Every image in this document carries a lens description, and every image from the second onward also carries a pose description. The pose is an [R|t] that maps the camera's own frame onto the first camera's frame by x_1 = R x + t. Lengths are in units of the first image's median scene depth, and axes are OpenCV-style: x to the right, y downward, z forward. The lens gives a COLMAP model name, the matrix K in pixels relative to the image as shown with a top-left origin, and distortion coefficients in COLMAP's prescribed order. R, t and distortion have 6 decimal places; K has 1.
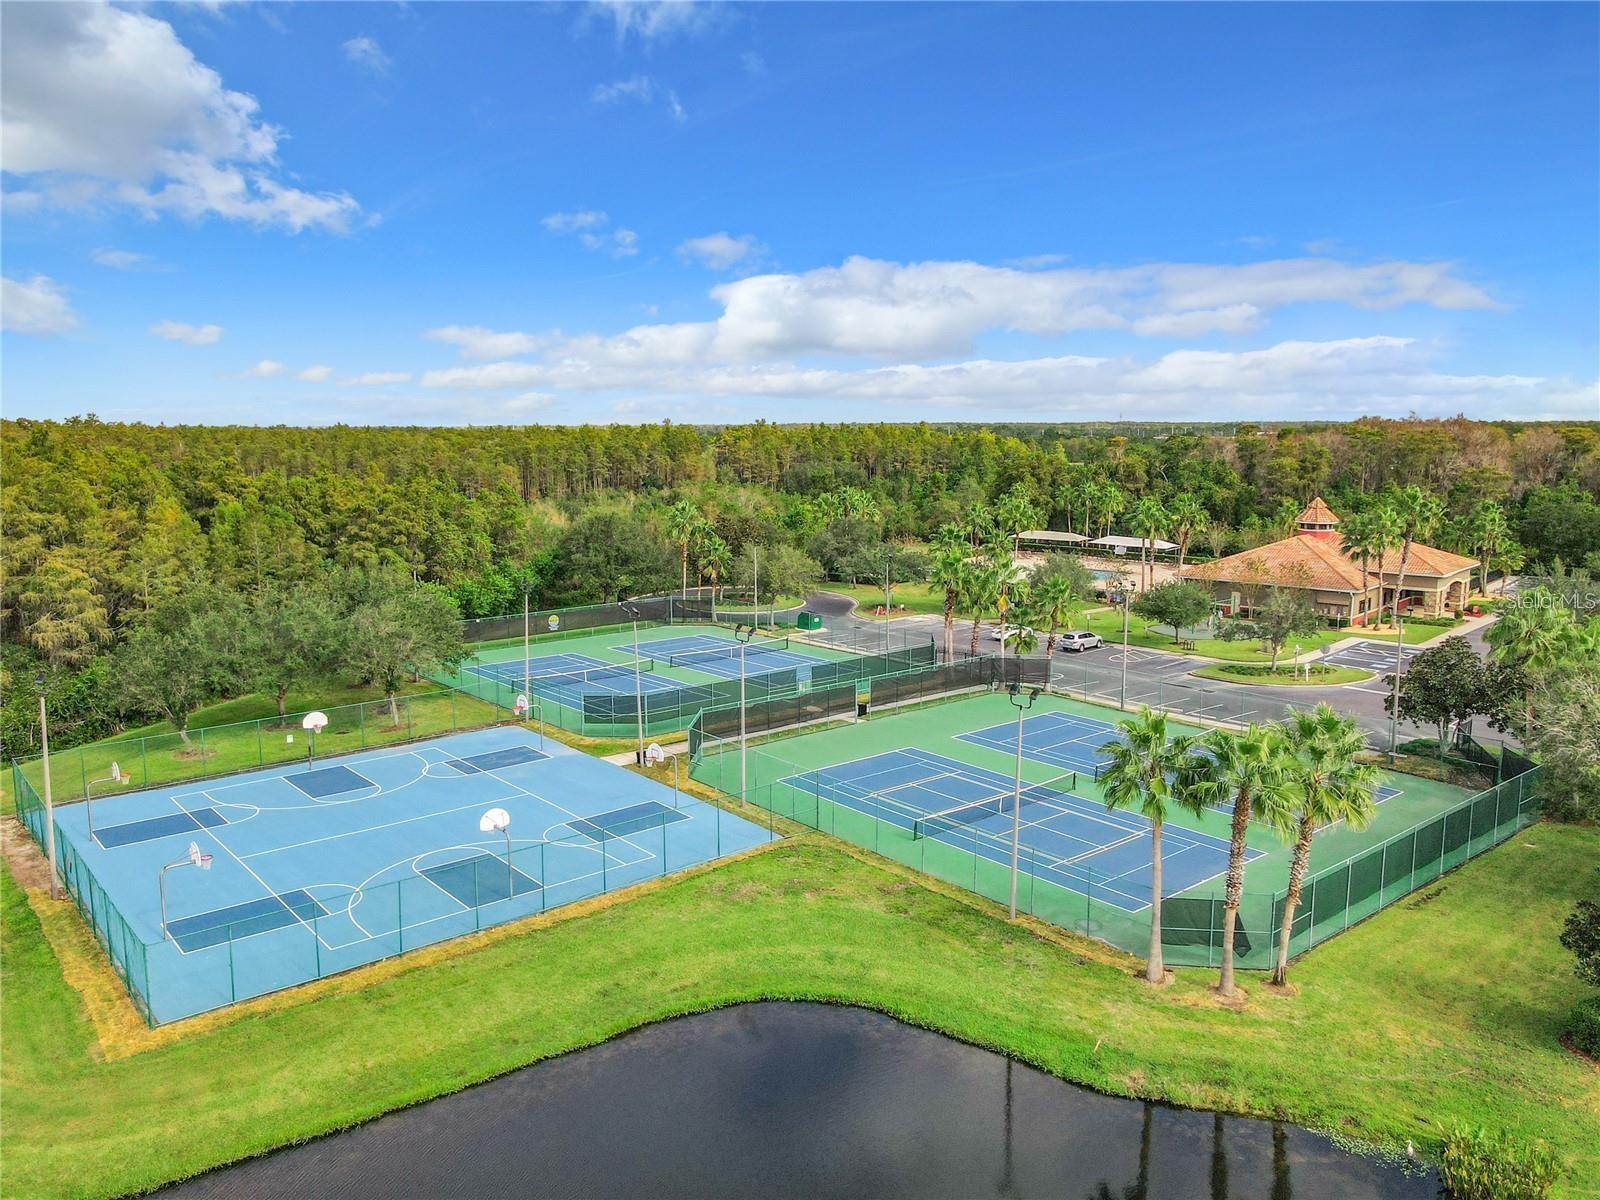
lens RADIAL K [[1160.6, 0, 800.0], [0, 1160.6, 600.0], [0, 0, 1]] dist [0.002135, 0.101352]
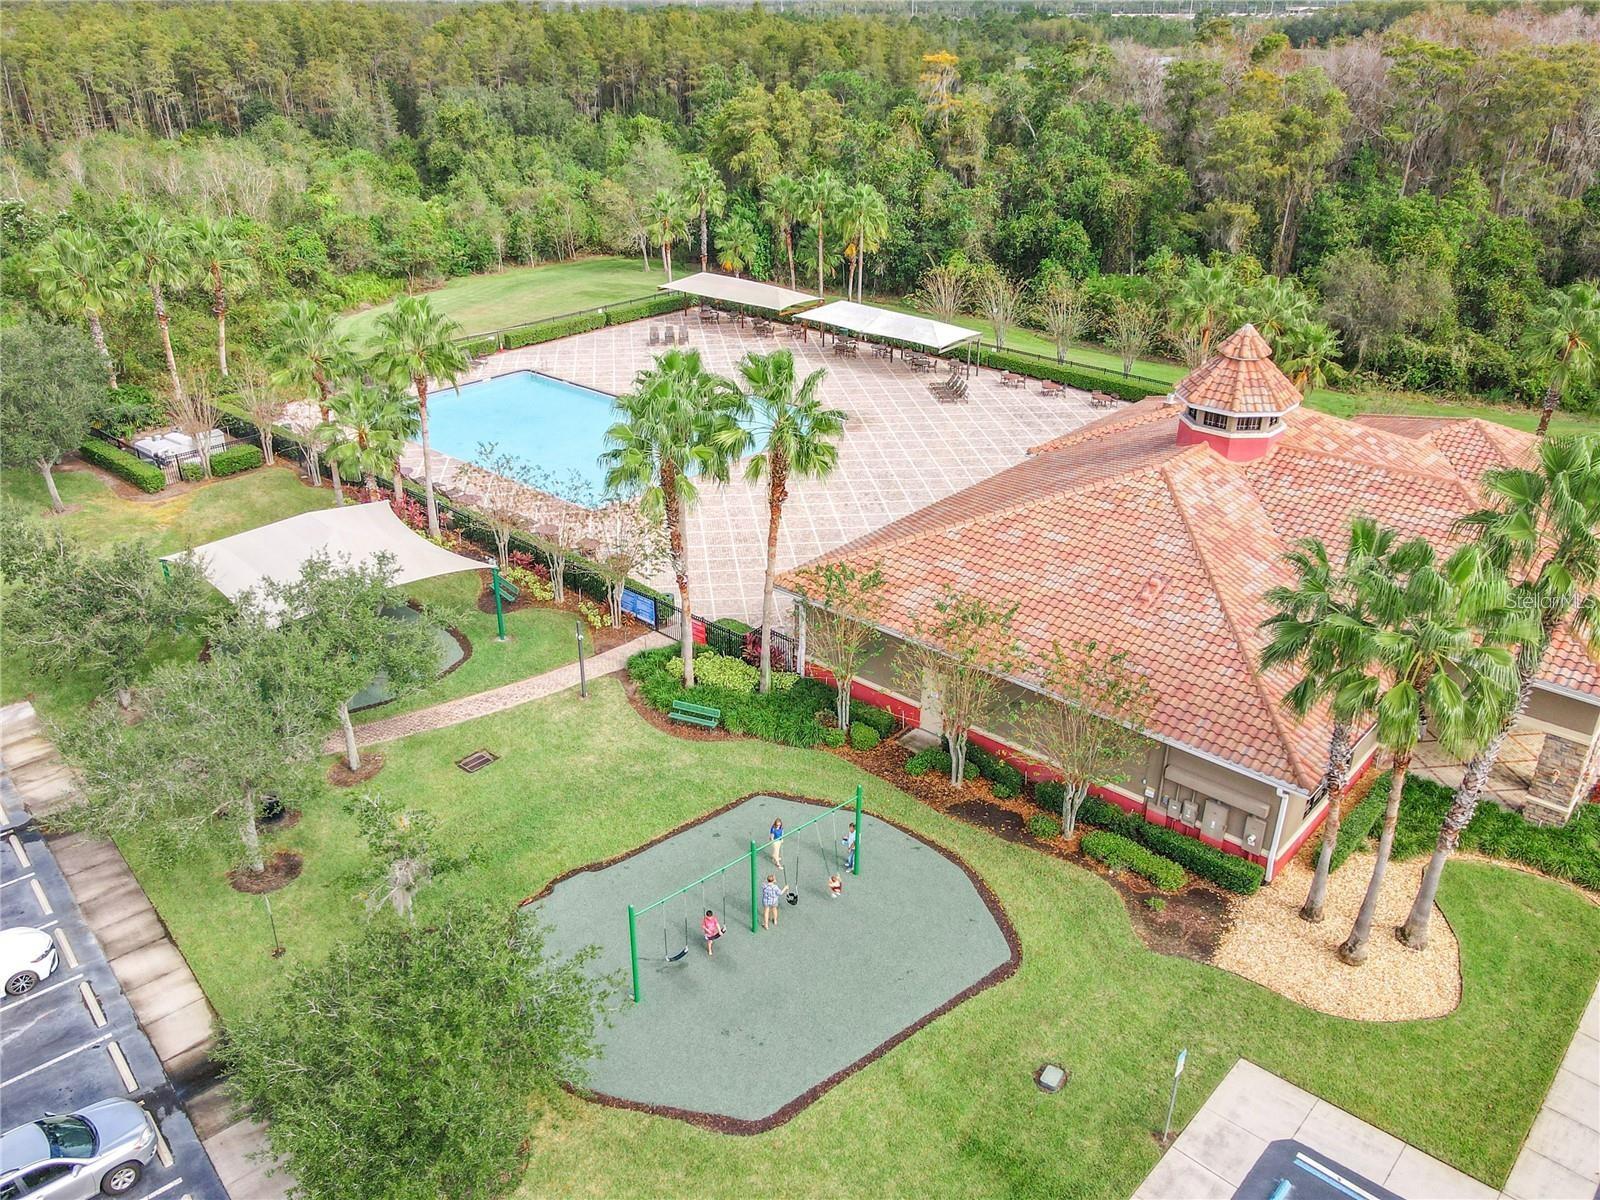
lens RADIAL K [[1185.9, 0, 800.0], [0, 1185.9, 600.0], [0, 0, 1]] dist [0.005335, 0.030773]
pose [[0.999963, 0.001412, 0.008520, 0.224606], [-0.004020, 0.949266, 0.314449, -0.082899], [-0.007644, -0.314471, 0.949236, 0.471629]]
